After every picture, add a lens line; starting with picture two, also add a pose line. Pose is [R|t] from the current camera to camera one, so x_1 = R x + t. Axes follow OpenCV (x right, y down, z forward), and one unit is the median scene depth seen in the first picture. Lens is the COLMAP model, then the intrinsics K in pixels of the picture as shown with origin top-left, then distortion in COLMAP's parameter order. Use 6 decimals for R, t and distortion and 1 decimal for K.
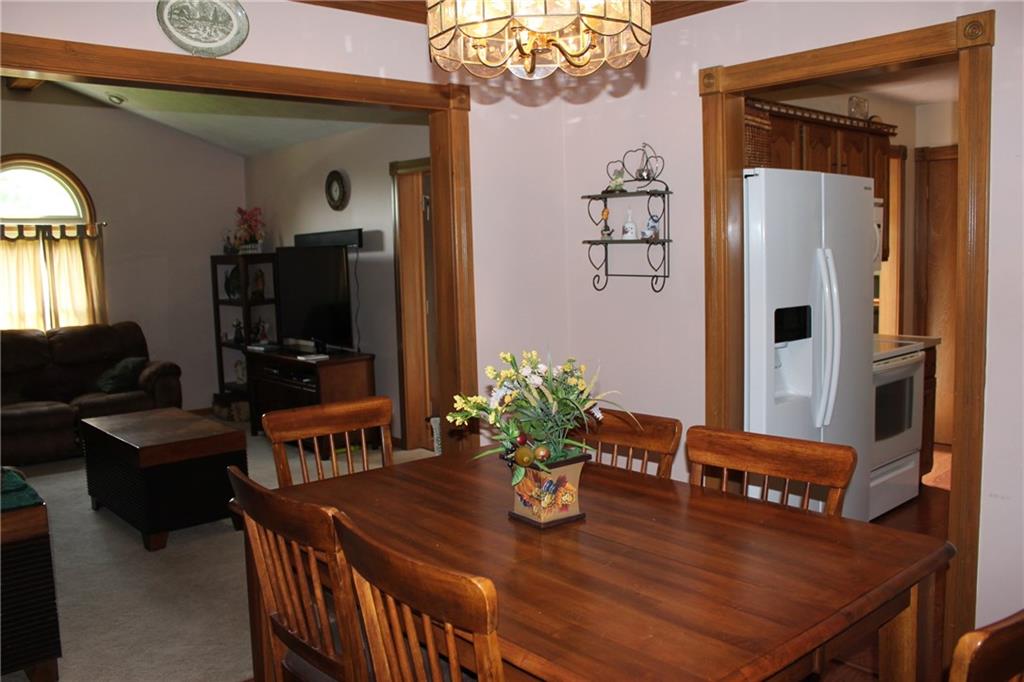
lens RADIAL K [[855.1, 0, 512.0], [0, 855.1, 341.0], [0, 0, 1]] dist [-0.171406, 0.162982]
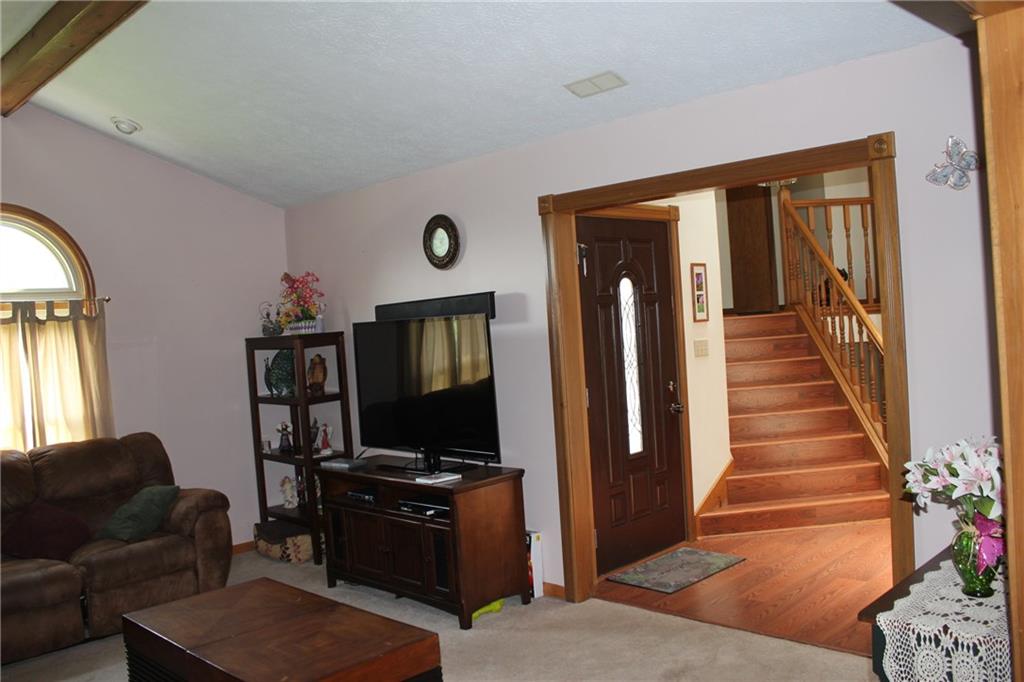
lens RADIAL K [[855.1, 0, 512.0], [0, 855.1, 341.0], [0, 0, 1]] dist [-0.171406, 0.162982]
pose [[0.997101, -0.039661, 0.064933, -0.189917], [0.045295, 0.995115, -0.087723, -0.025109], [-0.061137, 0.090410, 0.994026, 0.262341]]
